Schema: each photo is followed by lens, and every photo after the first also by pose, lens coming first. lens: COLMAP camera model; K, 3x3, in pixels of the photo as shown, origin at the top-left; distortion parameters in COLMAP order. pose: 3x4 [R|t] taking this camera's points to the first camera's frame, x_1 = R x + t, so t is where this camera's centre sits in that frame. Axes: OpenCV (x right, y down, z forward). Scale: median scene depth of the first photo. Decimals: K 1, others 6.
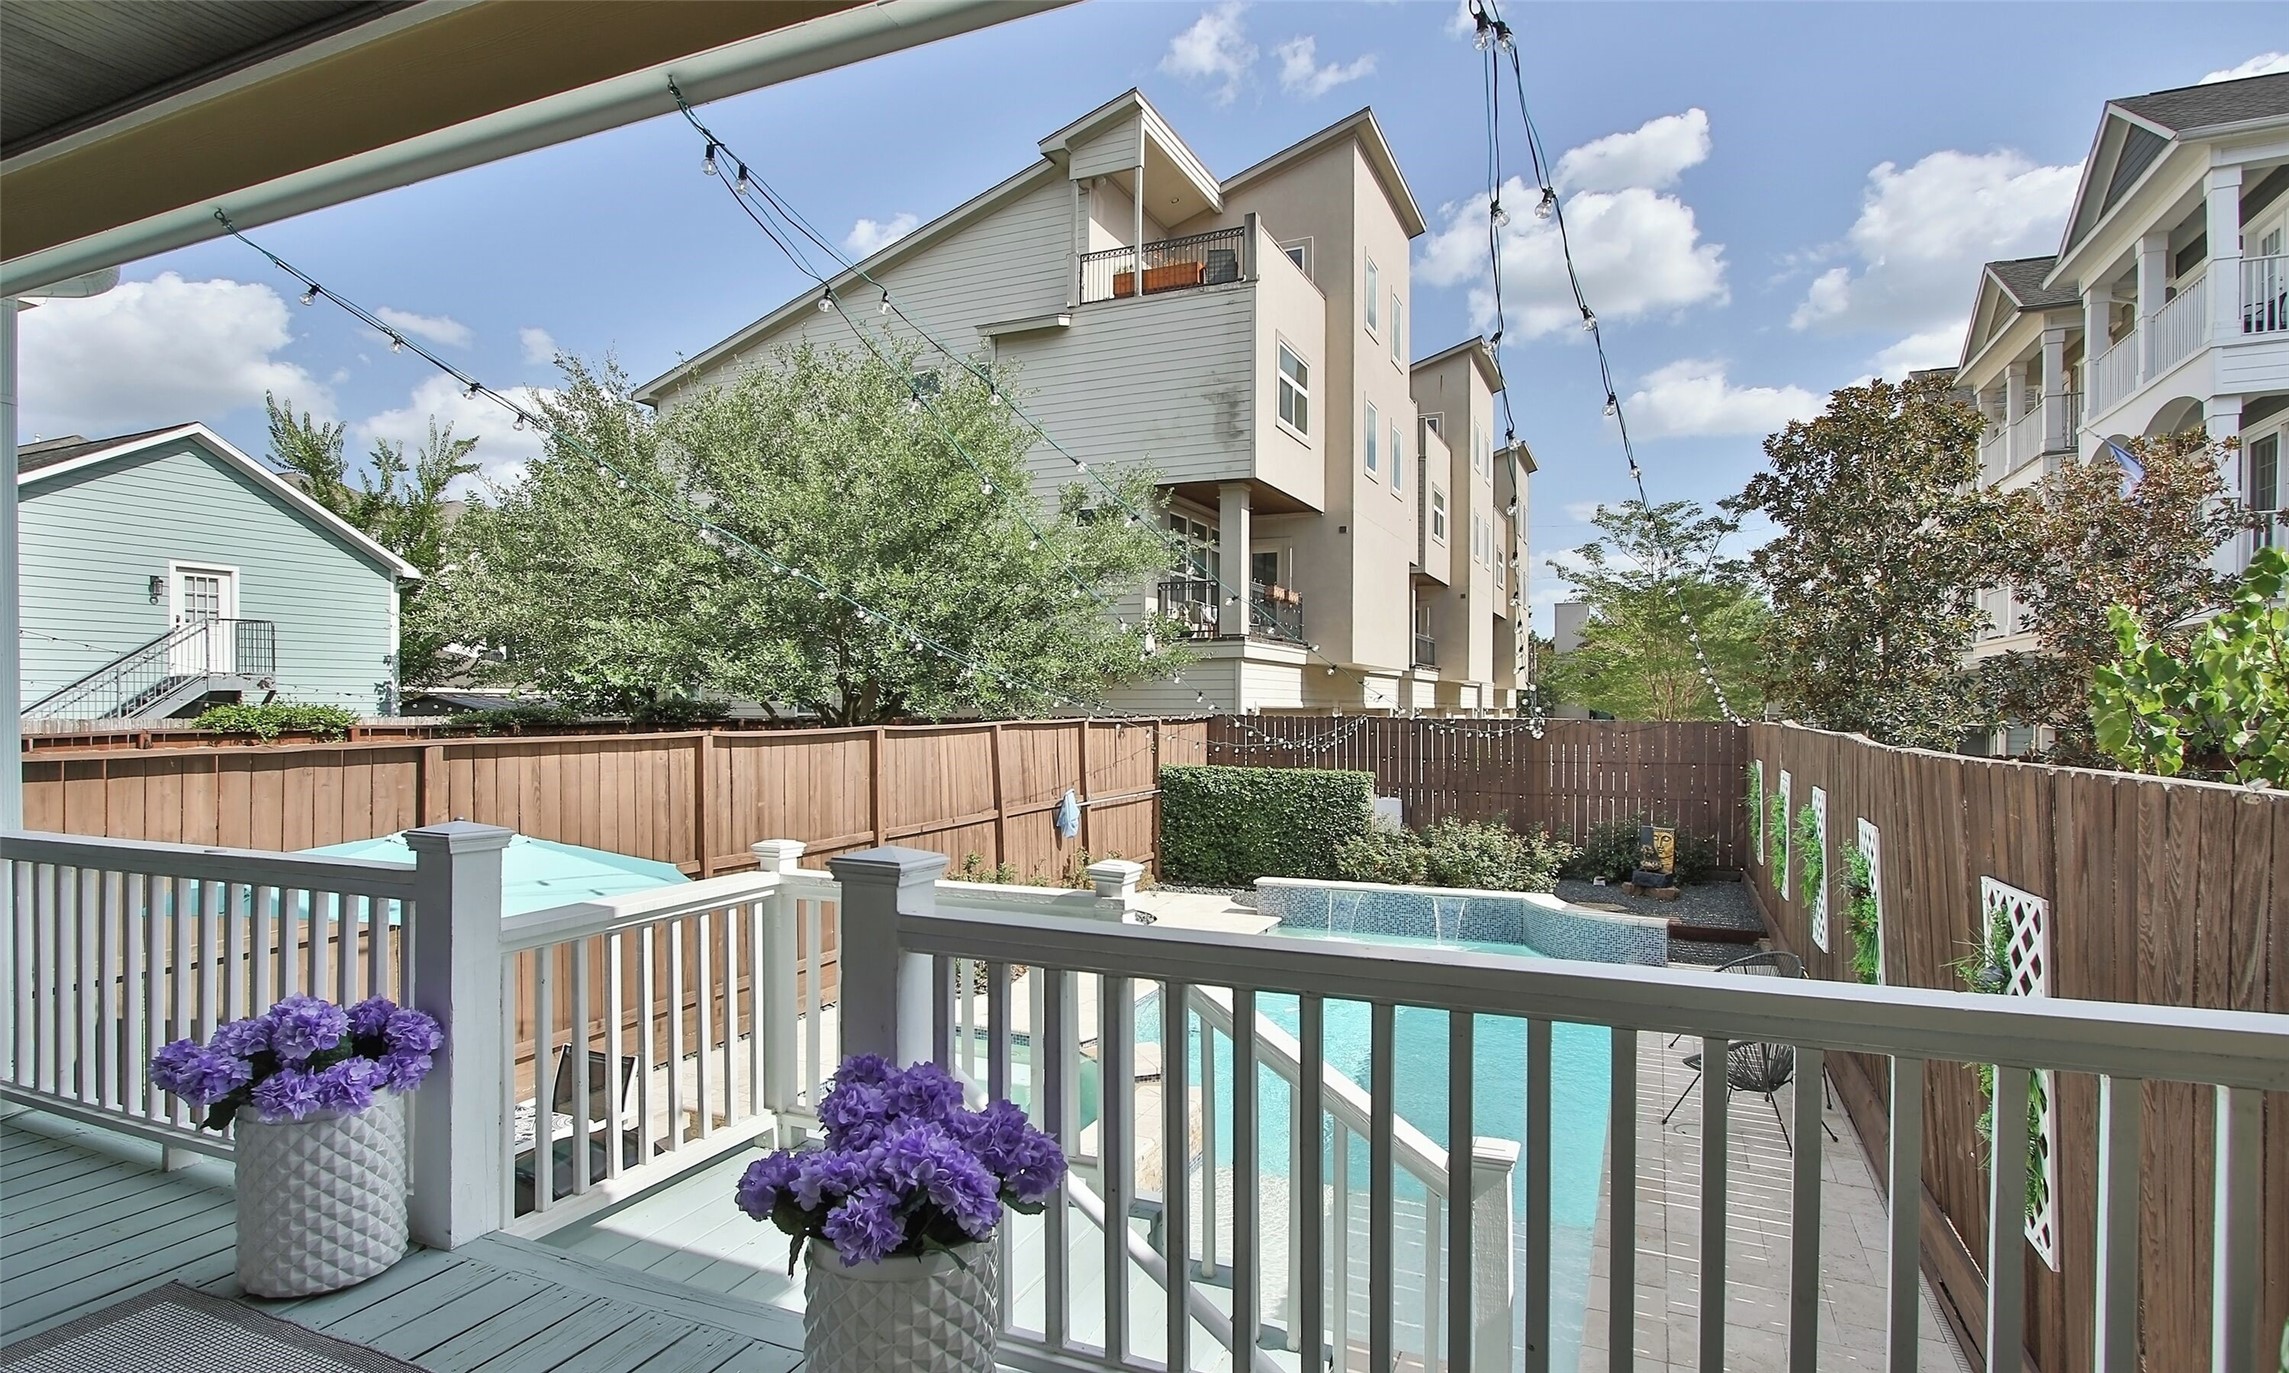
lens RADIAL K [[1198.6, 0, 1144.5], [0, 1198.6, 686.5], [0, 0, 1]] dist [-0.025045, -0.000375]
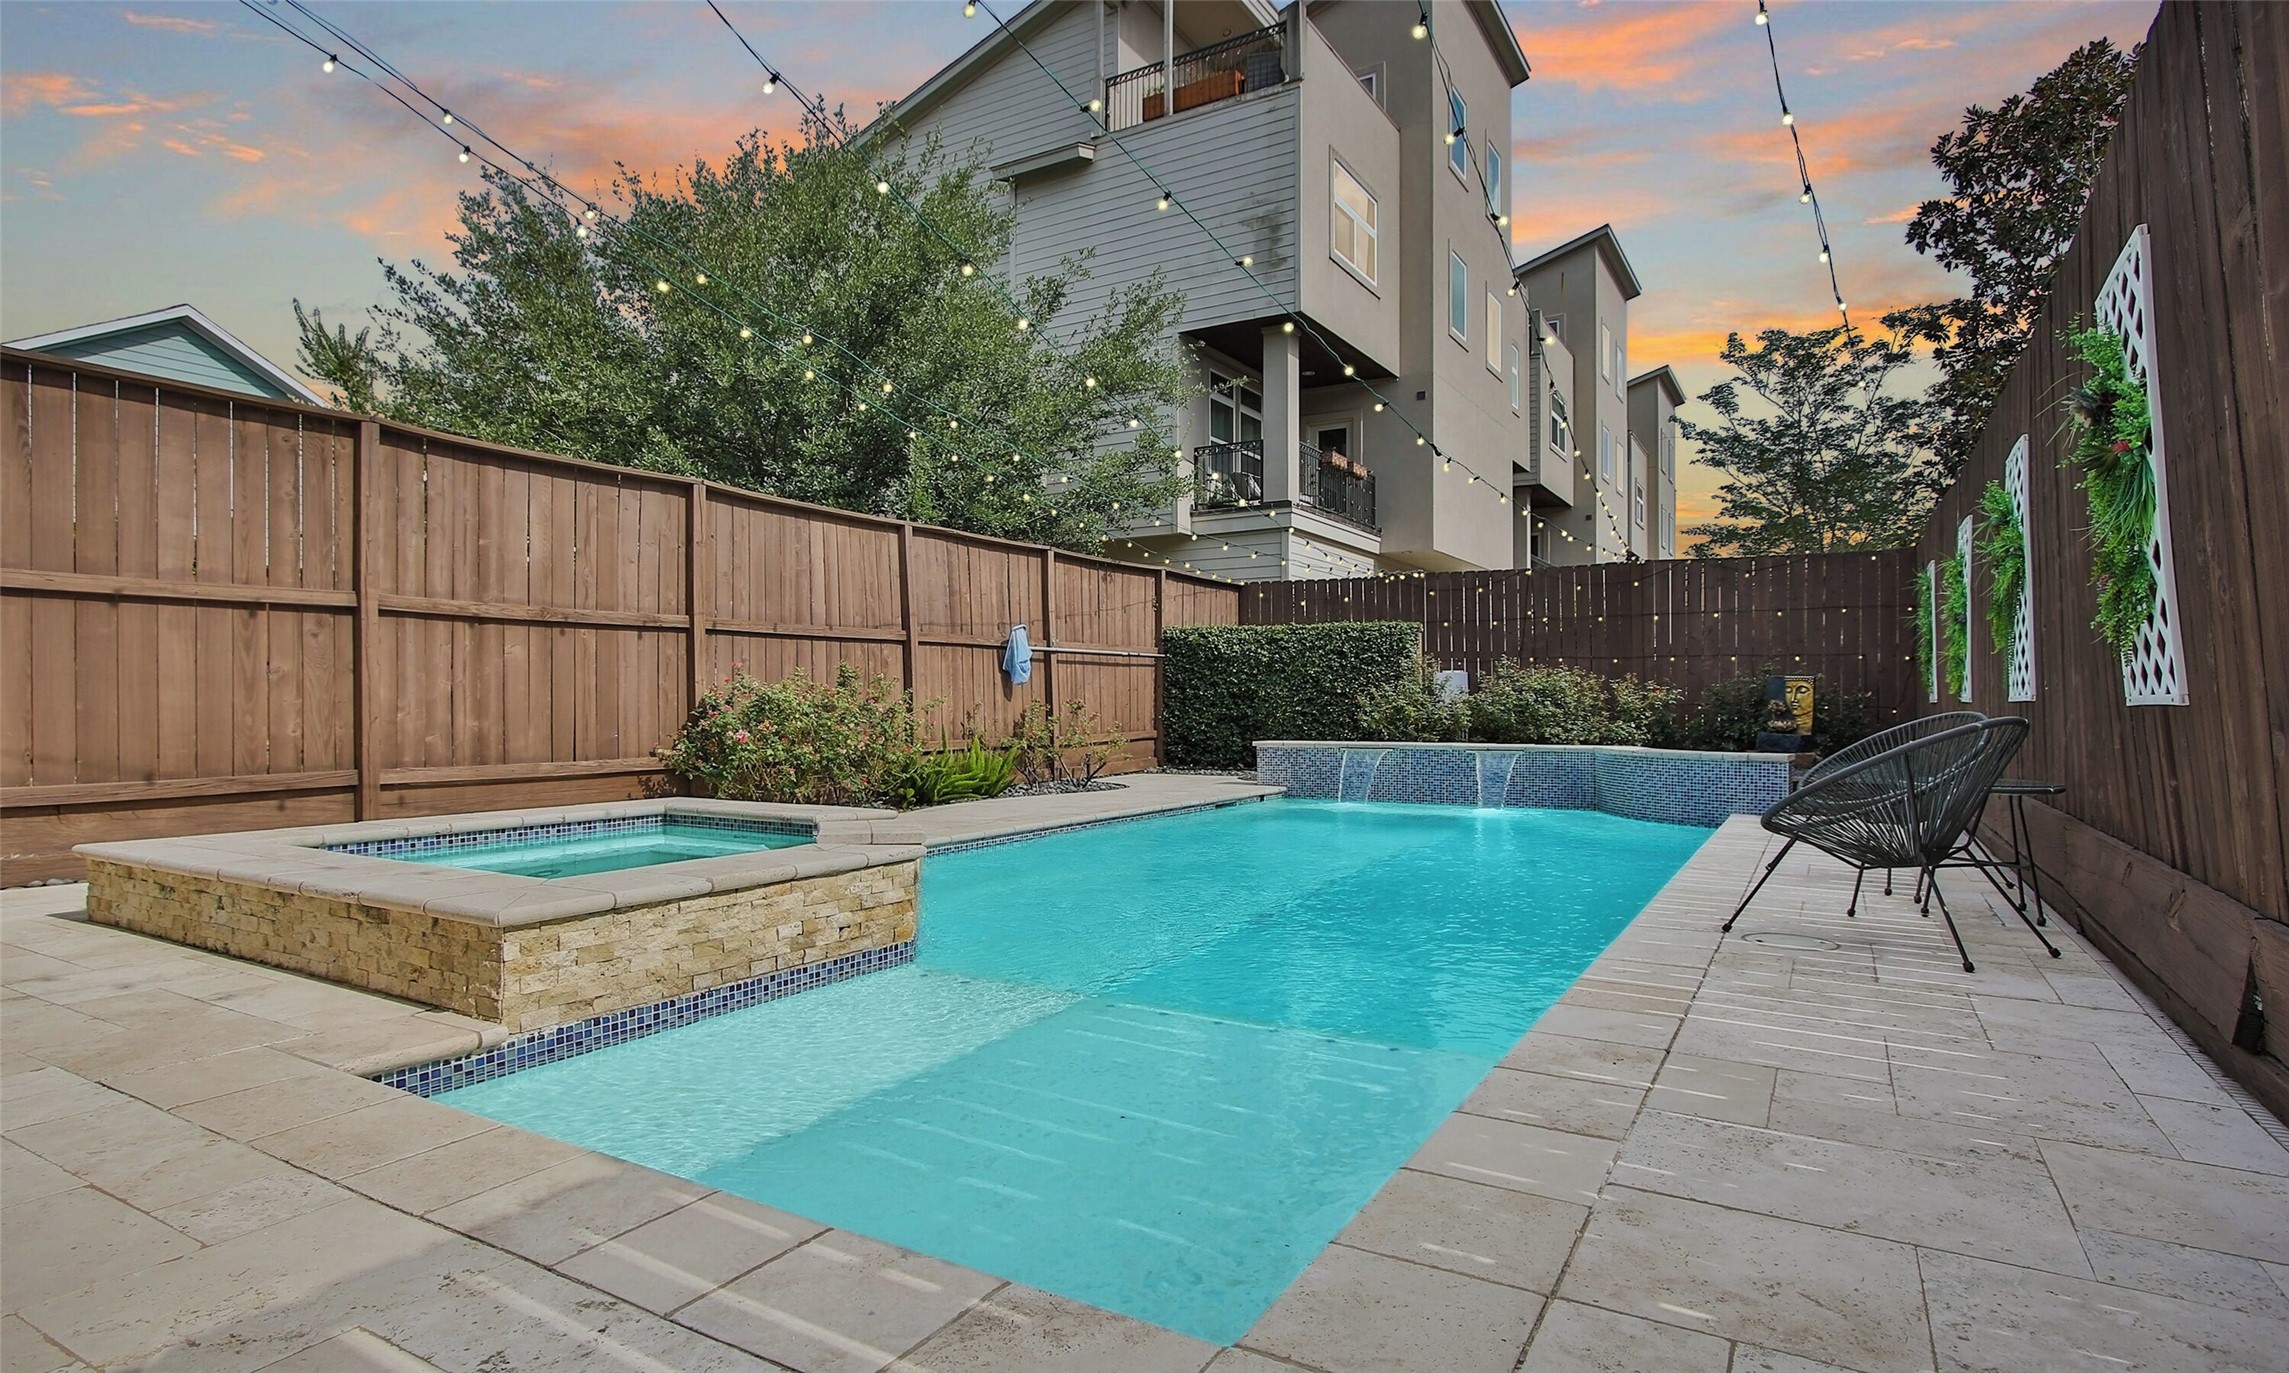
lens RADIAL K [[1198.6, 0, 1144.5], [0, 1198.6, 686.5], [0, 0, 1]] dist [-0.025045, -0.000375]
pose [[0.992652, -0.005109, -0.120896, 0.083526], [0.005194, 0.999986, 0.000381, 0.089858], [0.120892, -0.001007, 0.992665, 0.146696]]
